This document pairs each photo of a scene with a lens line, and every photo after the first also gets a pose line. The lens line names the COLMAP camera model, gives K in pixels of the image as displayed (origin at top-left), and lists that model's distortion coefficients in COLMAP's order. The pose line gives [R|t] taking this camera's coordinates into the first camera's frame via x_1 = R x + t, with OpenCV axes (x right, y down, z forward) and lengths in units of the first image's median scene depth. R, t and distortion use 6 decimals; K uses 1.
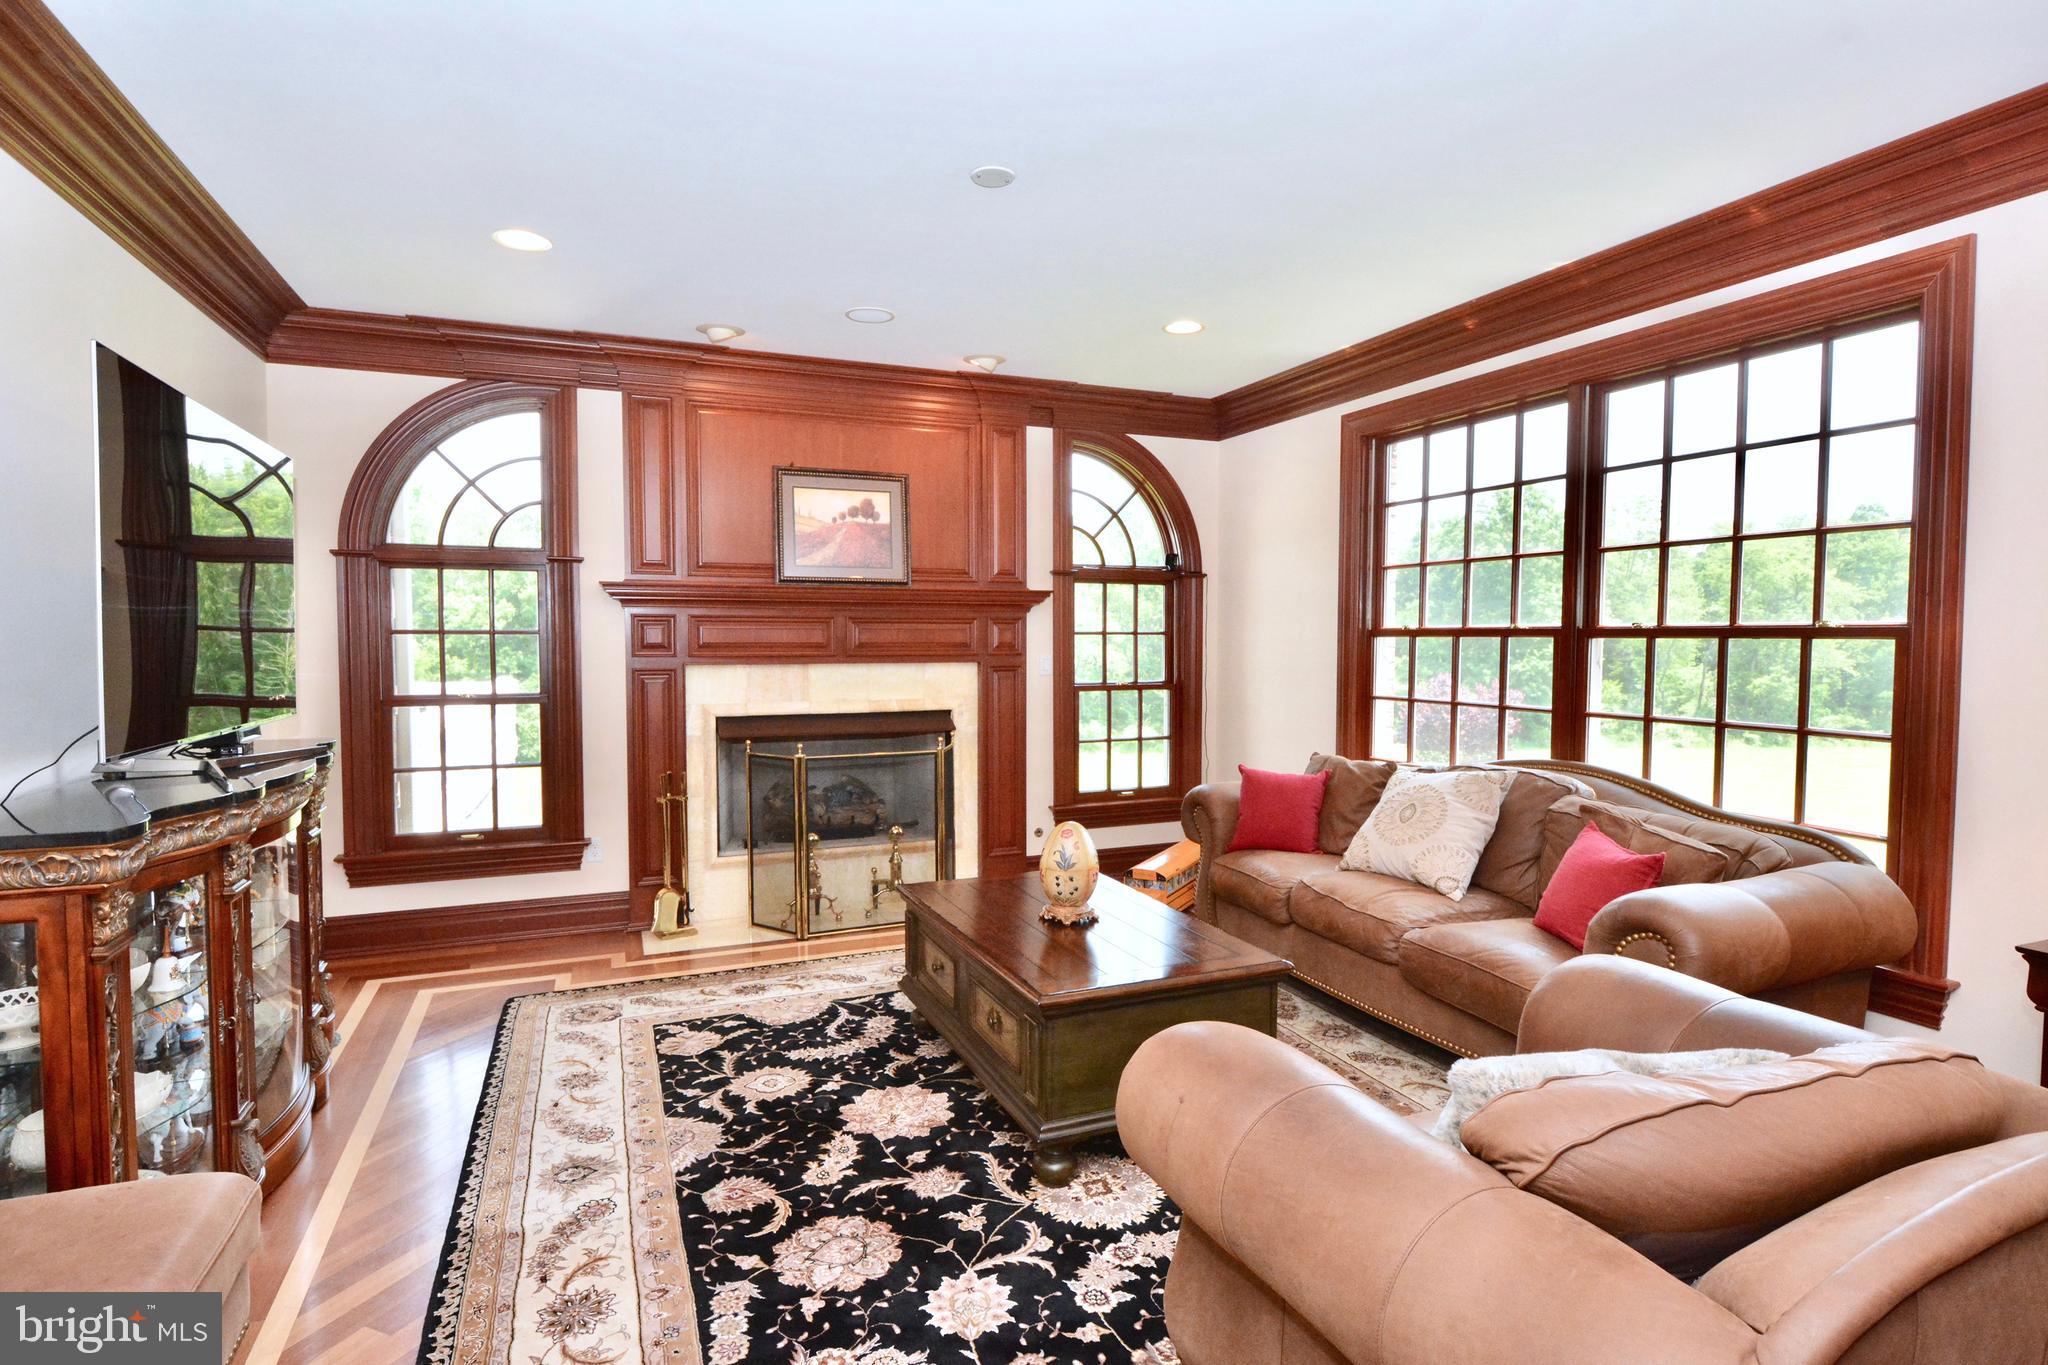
lens RADIAL K [[1048.9, 0, 1029.6], [0, 1048.9, 684.2], [0, 0, 1]] dist [0.001070, -0.000853]
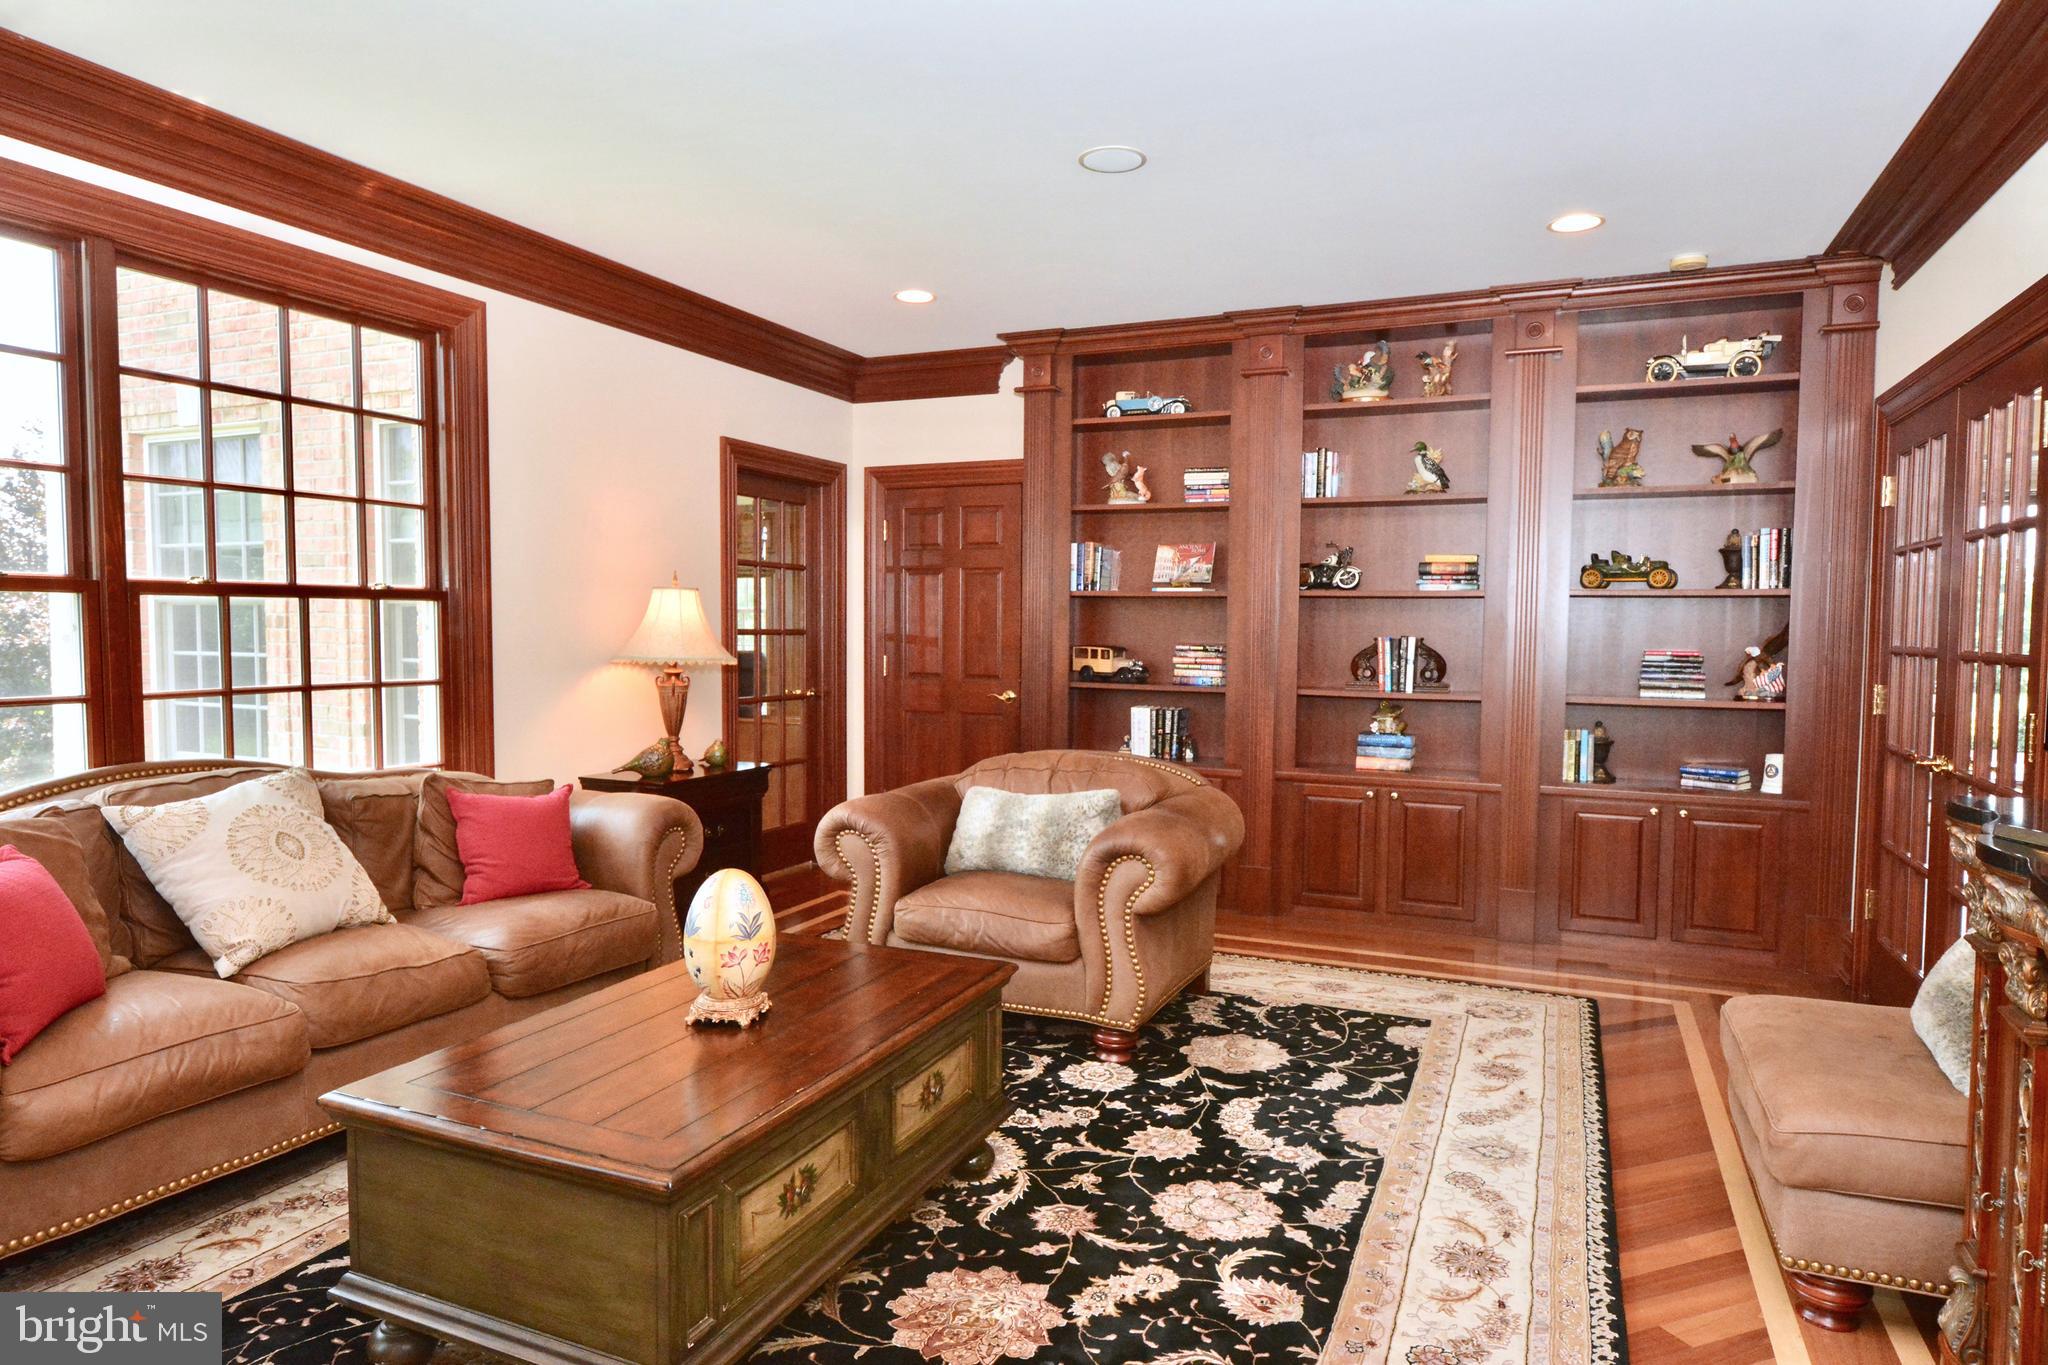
lens RADIAL K [[1195.9, 0, 1030.1], [0, 1195.9, 684.7], [0, 0, 1]] dist [-0.000548, -0.001063]
pose [[-0.687692, -0.046663, 0.724501, -0.805366], [0.026759, 0.995625, 0.089525, -0.061097], [-0.725509, 0.080952, -0.683435, 1.740020]]
